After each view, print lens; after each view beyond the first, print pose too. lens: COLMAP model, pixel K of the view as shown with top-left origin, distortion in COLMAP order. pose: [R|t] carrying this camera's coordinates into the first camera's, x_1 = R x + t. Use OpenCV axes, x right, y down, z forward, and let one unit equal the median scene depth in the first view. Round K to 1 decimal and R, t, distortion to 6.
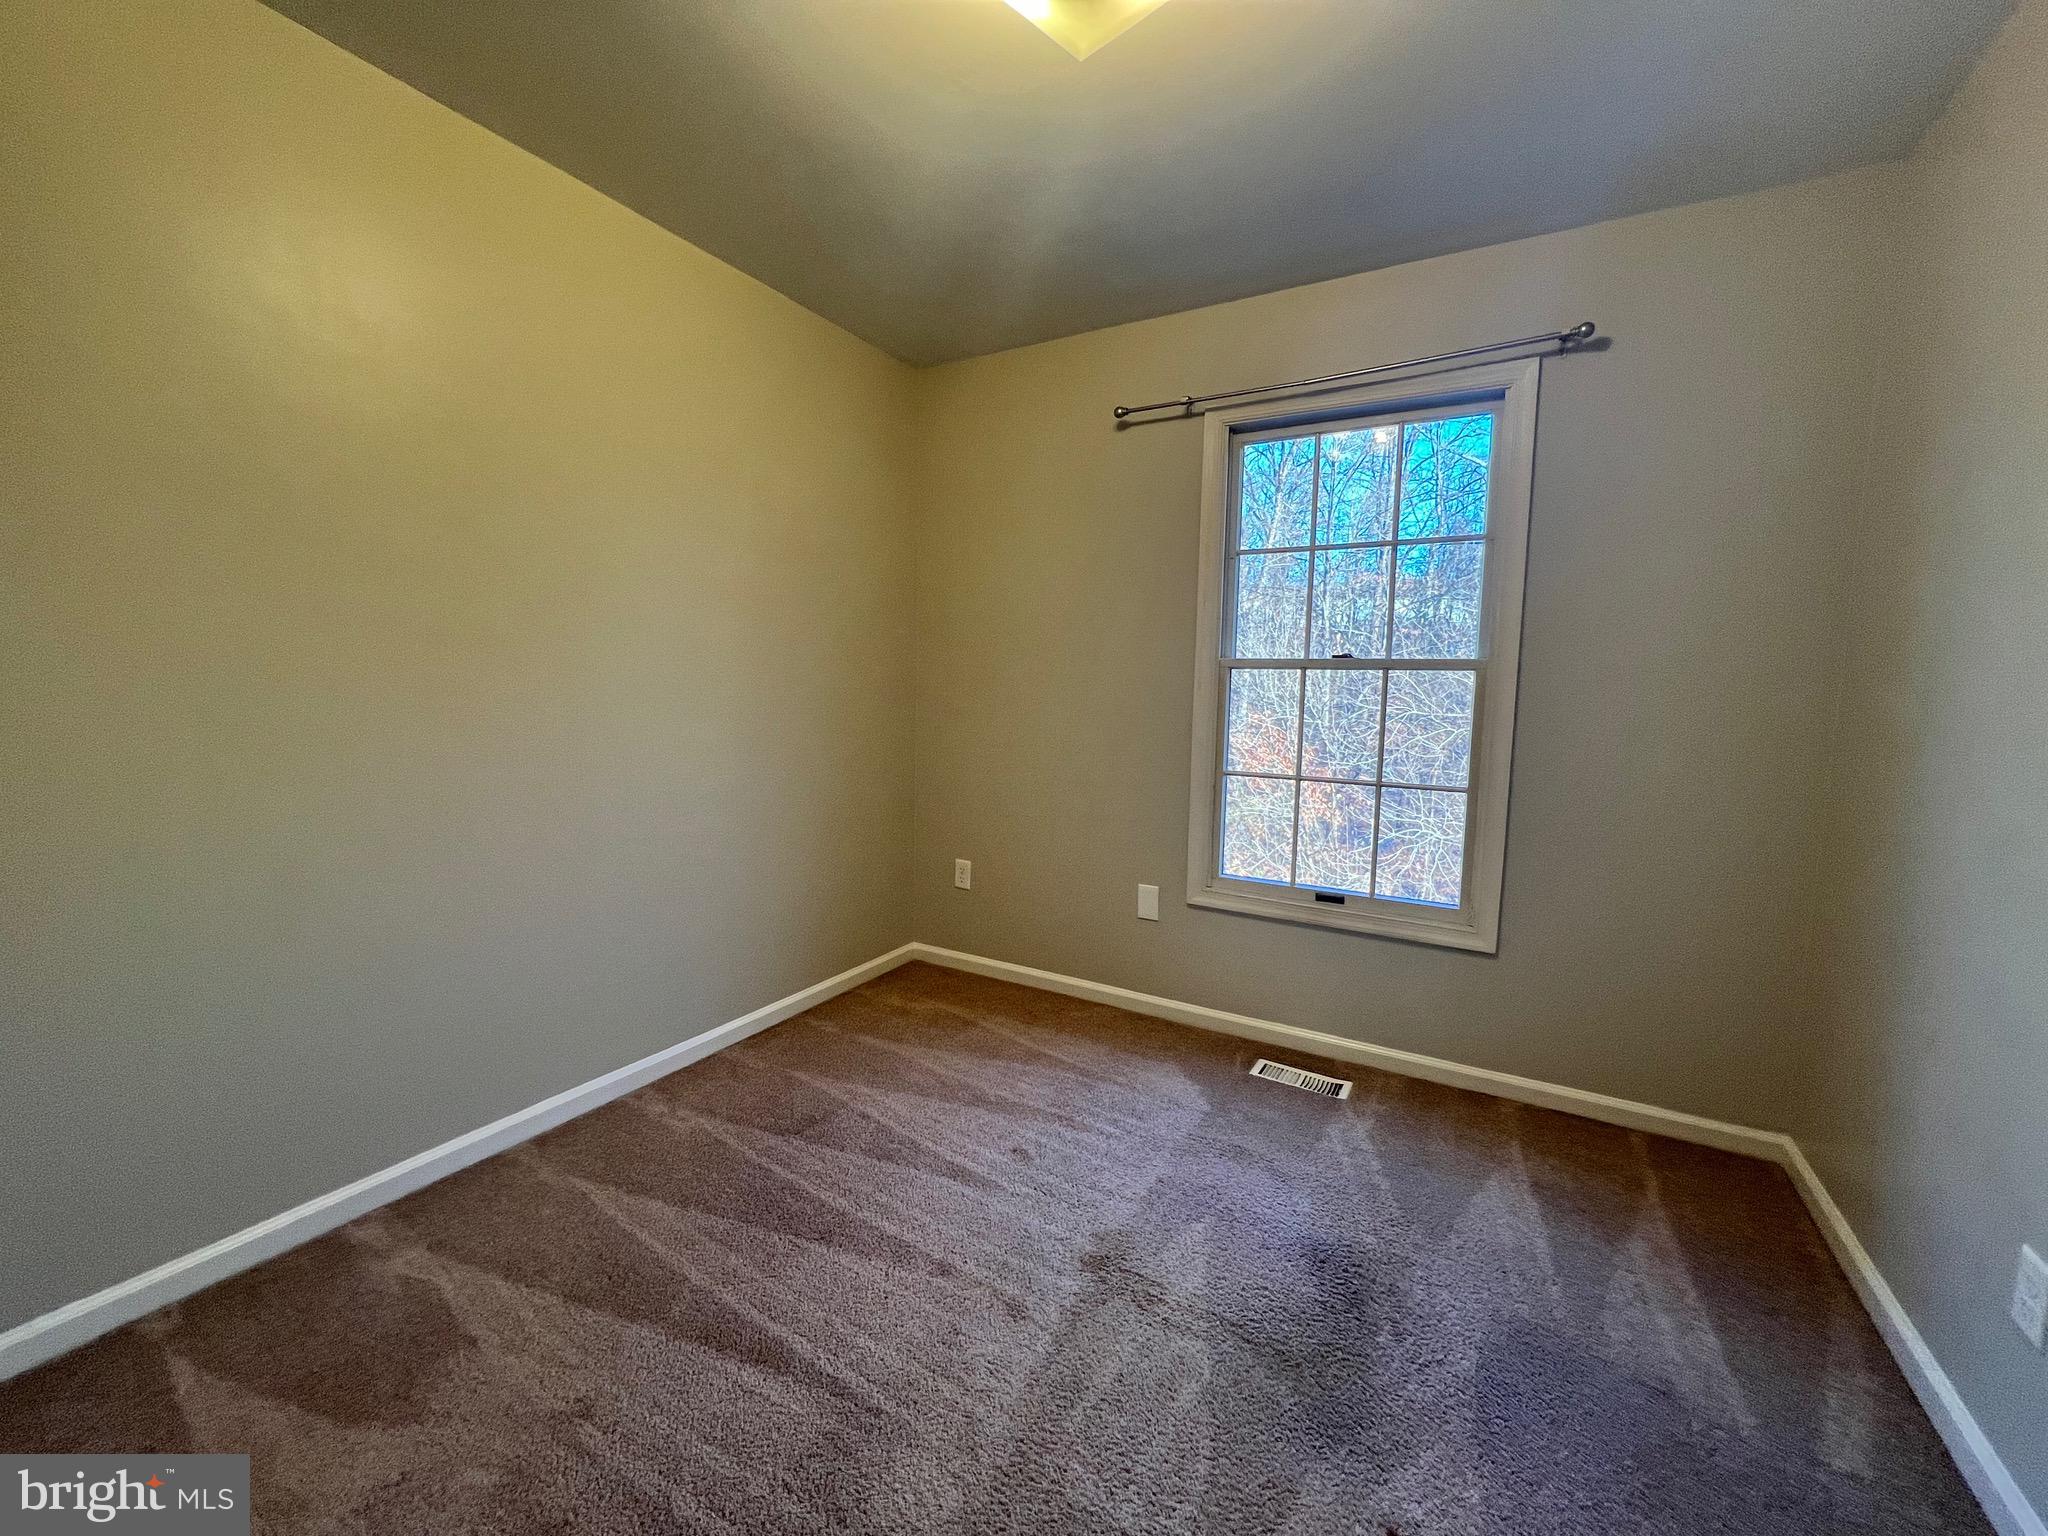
lens RADIAL K [[820.7, 0, 1038.2], [0, 820.7, 759.0], [0, 0, 1]] dist [-0.002553, 0.000776]
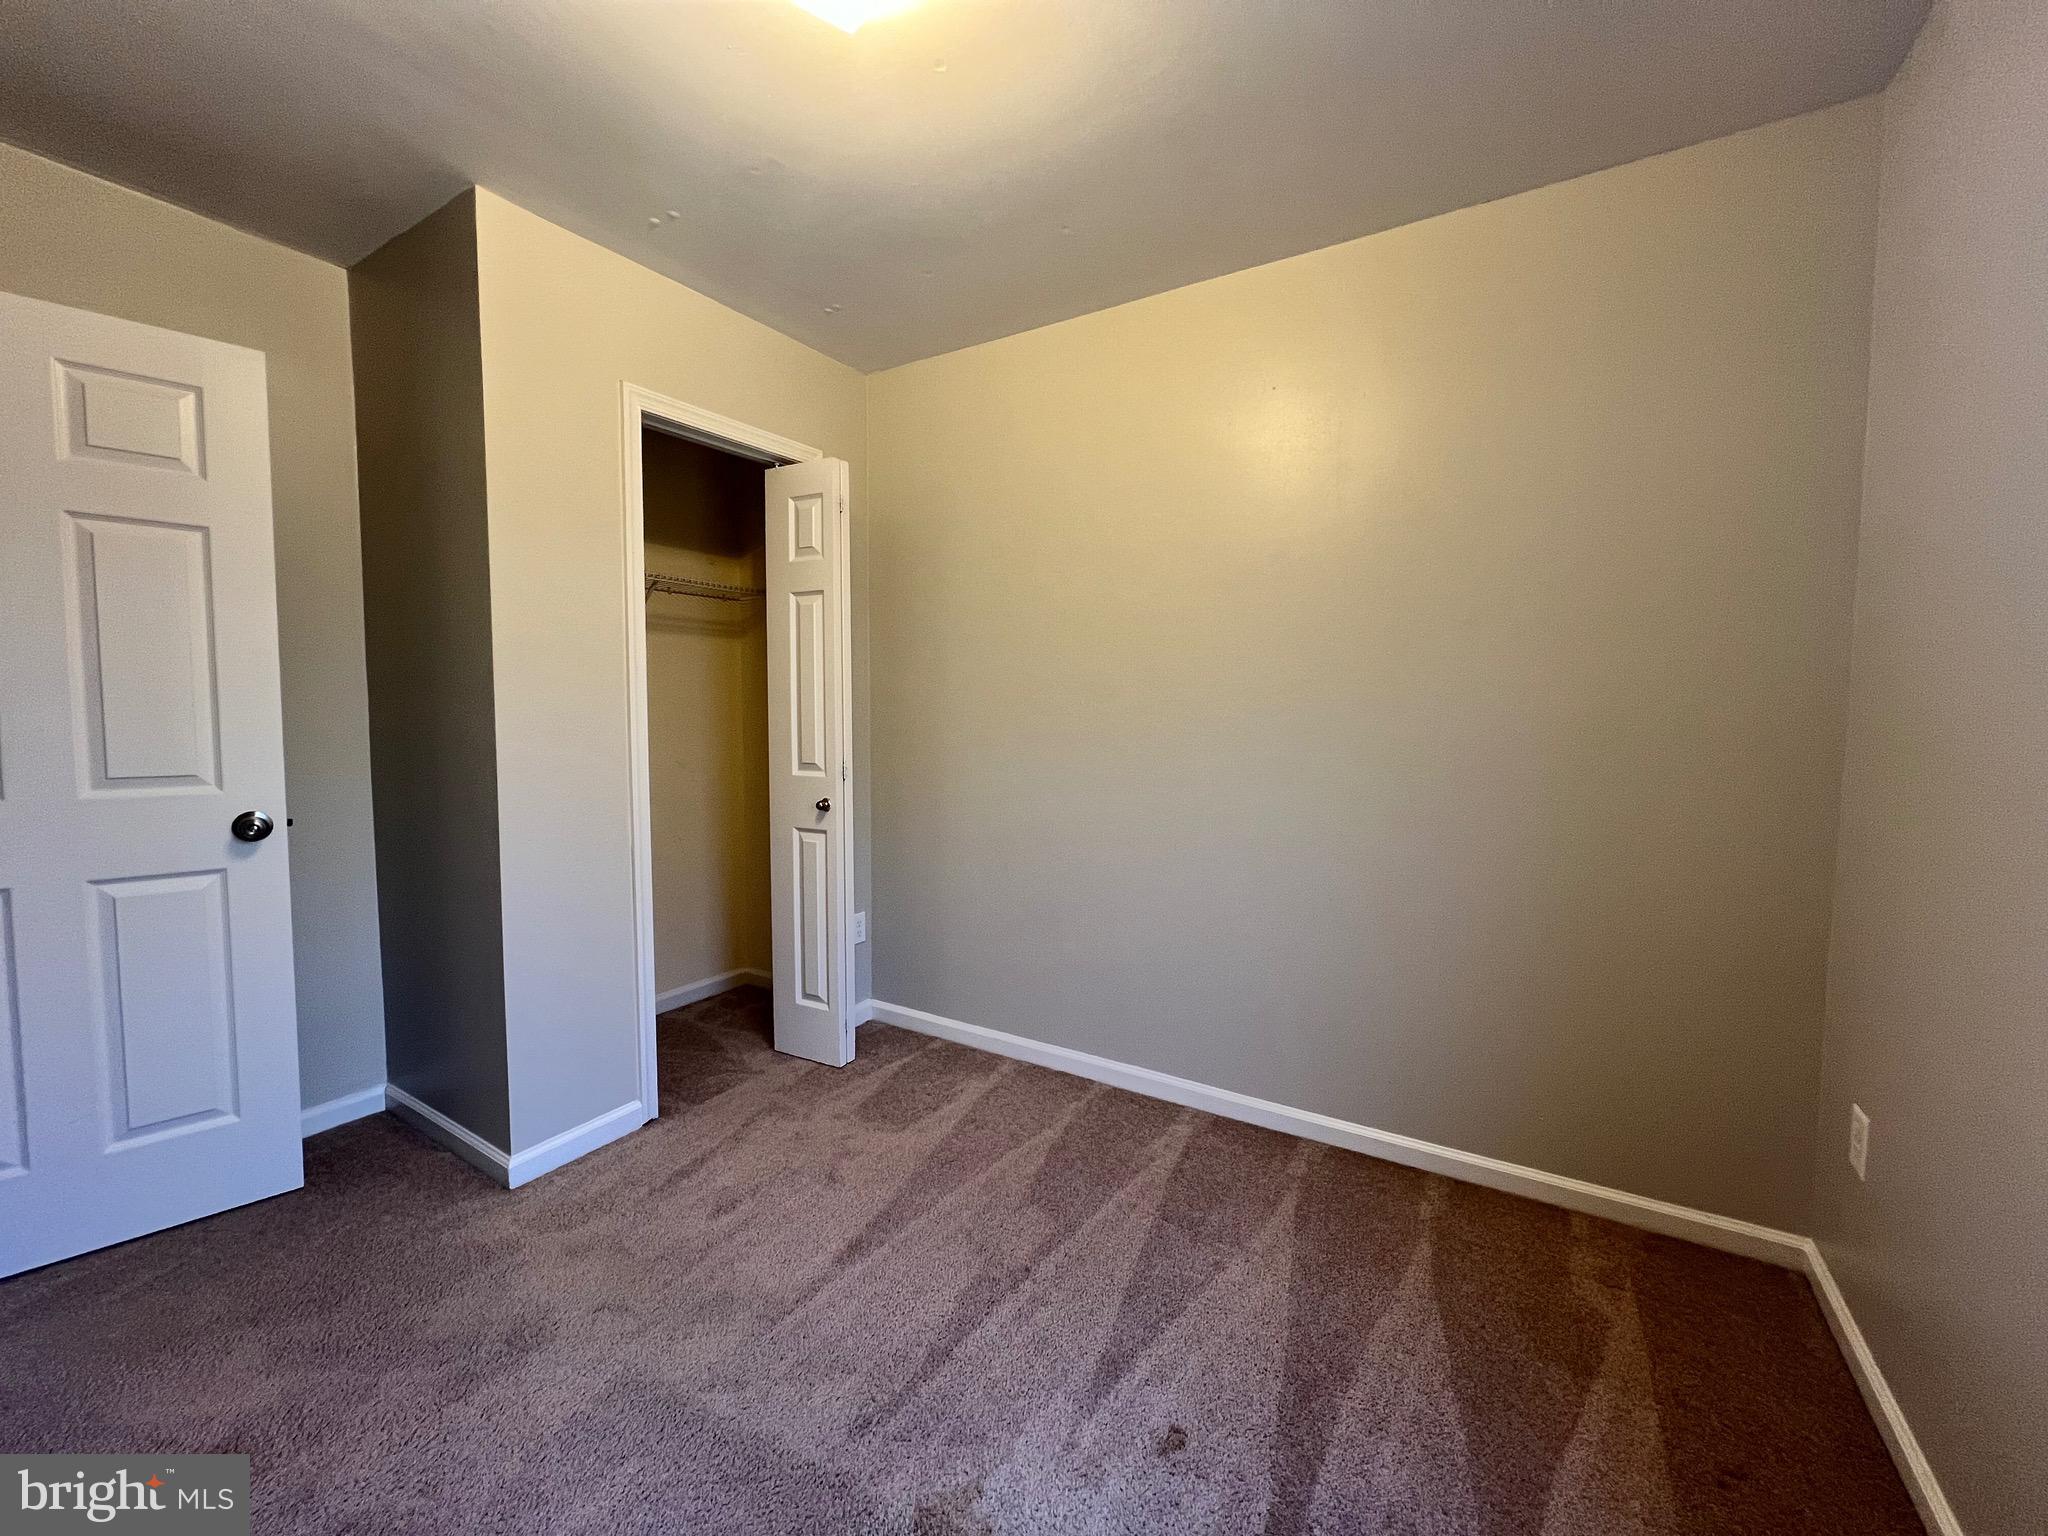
lens RADIAL K [[820.7, 0, 1011.4], [0, 820.7, 759.1], [0, 0, 1]] dist [-0.002553, 0.000776]
pose [[-0.059703, 0.041280, -0.997362, 0.595310], [-0.095705, 0.994305, 0.046883, -0.076275], [0.993618, 0.098251, -0.055413, 0.822407]]
